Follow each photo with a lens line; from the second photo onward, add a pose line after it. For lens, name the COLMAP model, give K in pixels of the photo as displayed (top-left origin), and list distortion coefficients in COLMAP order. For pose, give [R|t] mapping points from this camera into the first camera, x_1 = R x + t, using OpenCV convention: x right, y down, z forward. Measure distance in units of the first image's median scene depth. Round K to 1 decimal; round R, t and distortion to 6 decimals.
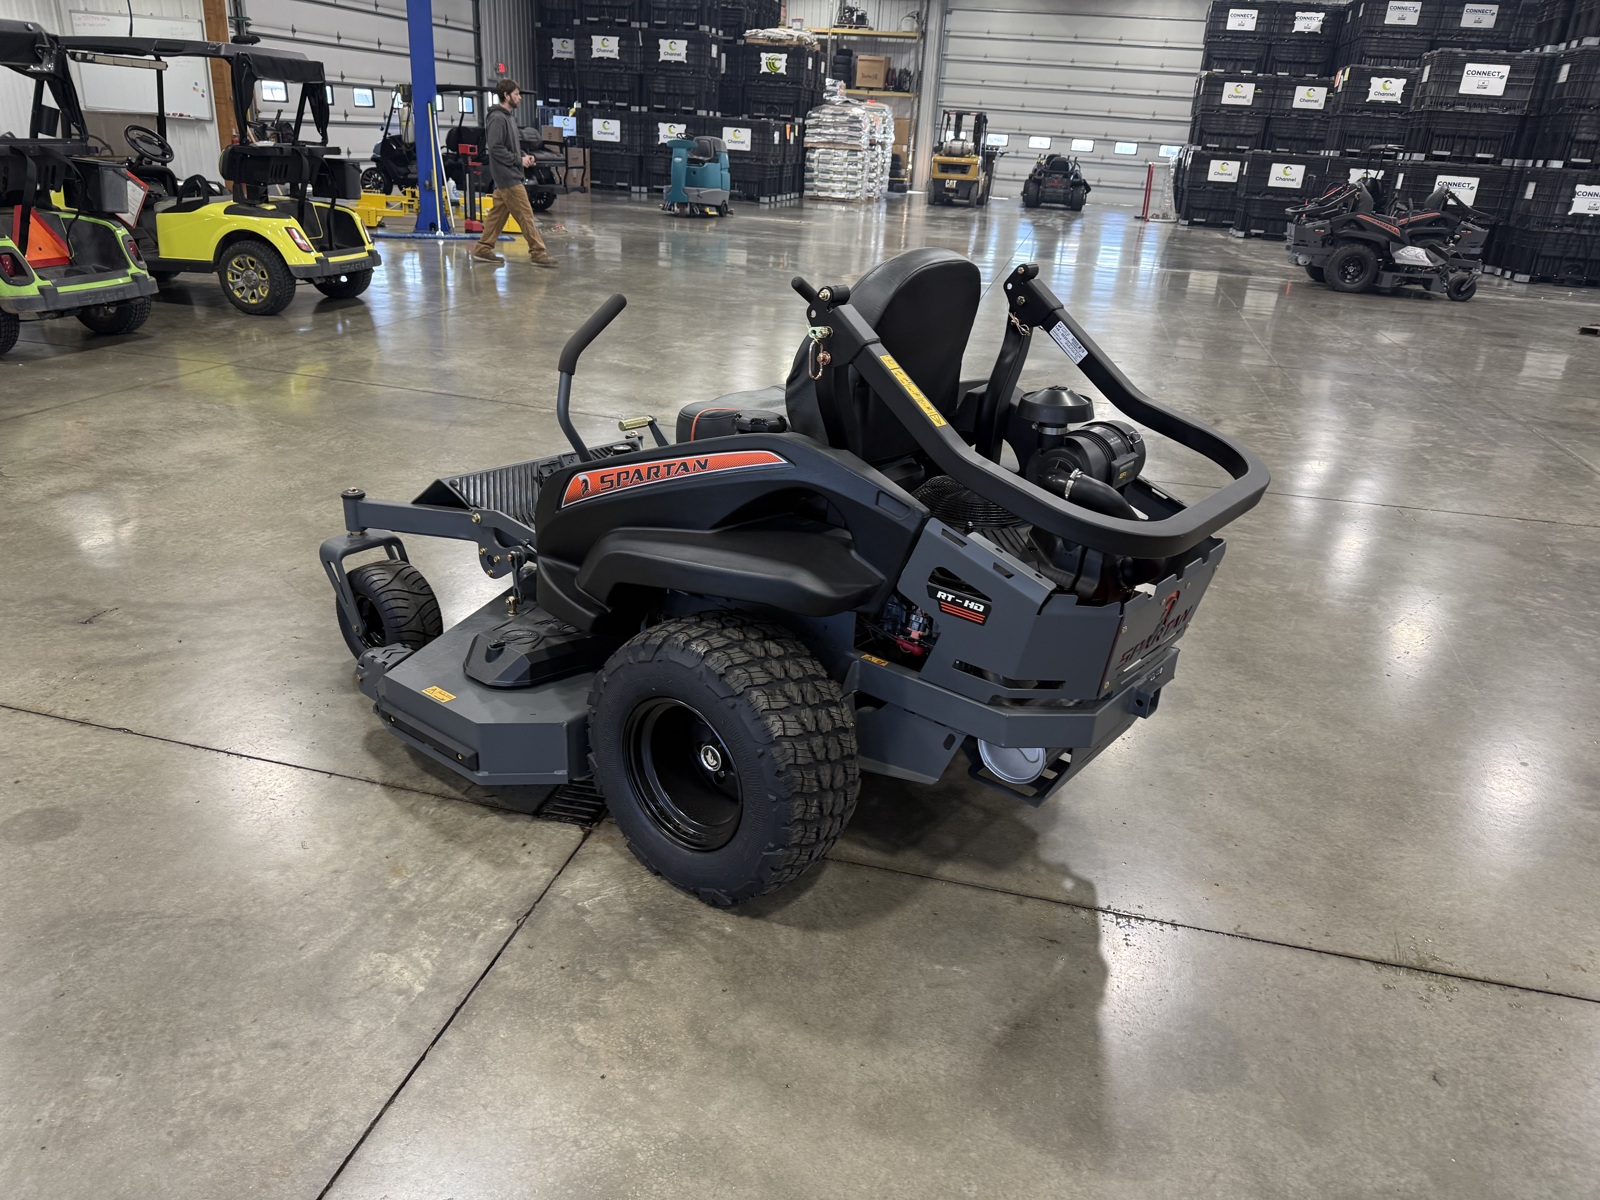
lens RADIAL K [[1141.4, 0, 800.0], [0, 1141.4, 600.0], [0, 0, 1]] dist [0.002596, -0.007158]
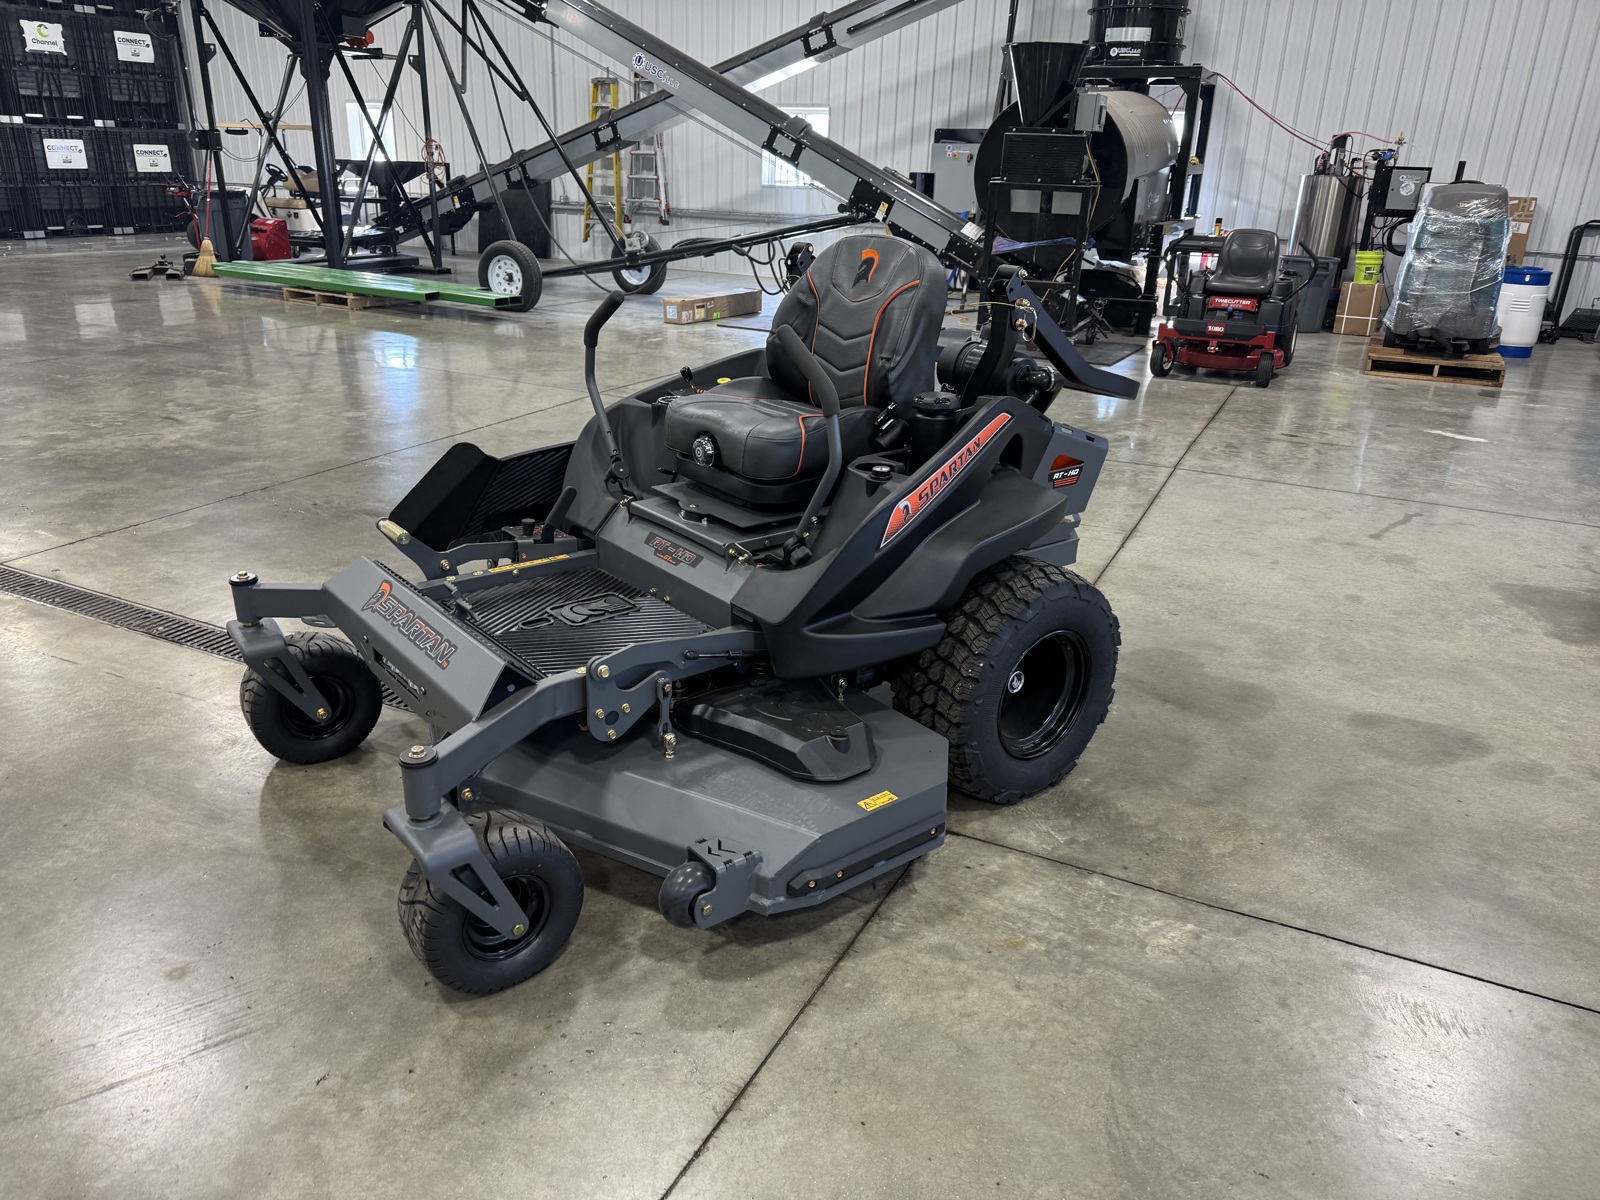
lens RADIAL K [[1144.3, 0, 791.9], [0, 1144.3, 603.3], [0, 0, 1]] dist [0.012134, -0.020655]
pose [[0.220783, -0.396933, 0.890898, -0.169649], [0.353499, 0.883897, 0.306209, -0.055484], [-0.909007, 0.247325, 0.335465, 0.117541]]
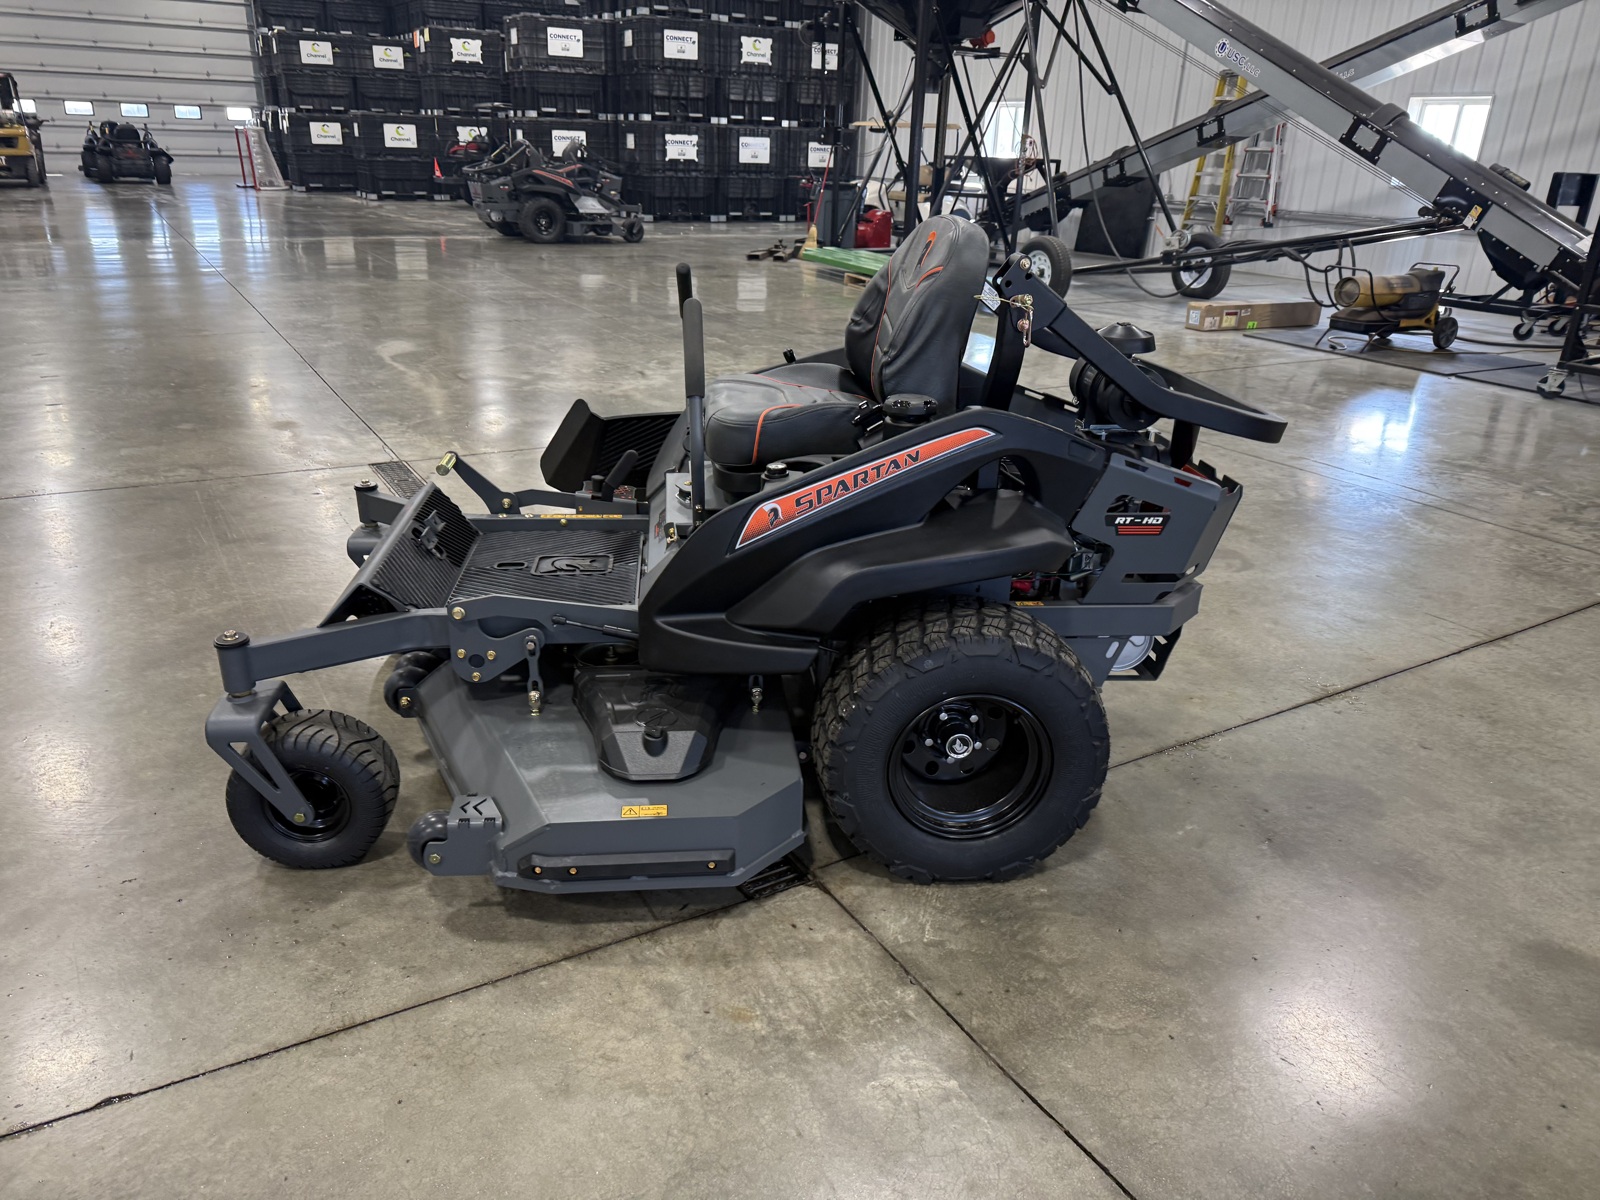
lens RADIAL K [[1144.3, 0, 791.9], [0, 1144.3, 603.3], [0, 0, 1]] dist [0.012134, -0.020655]
pose [[0.714056, -0.294041, 0.635345, -0.115411], [0.273858, 0.952523, 0.133048, -0.022521], [-0.644303, 0.078990, 0.760680, 0.048228]]
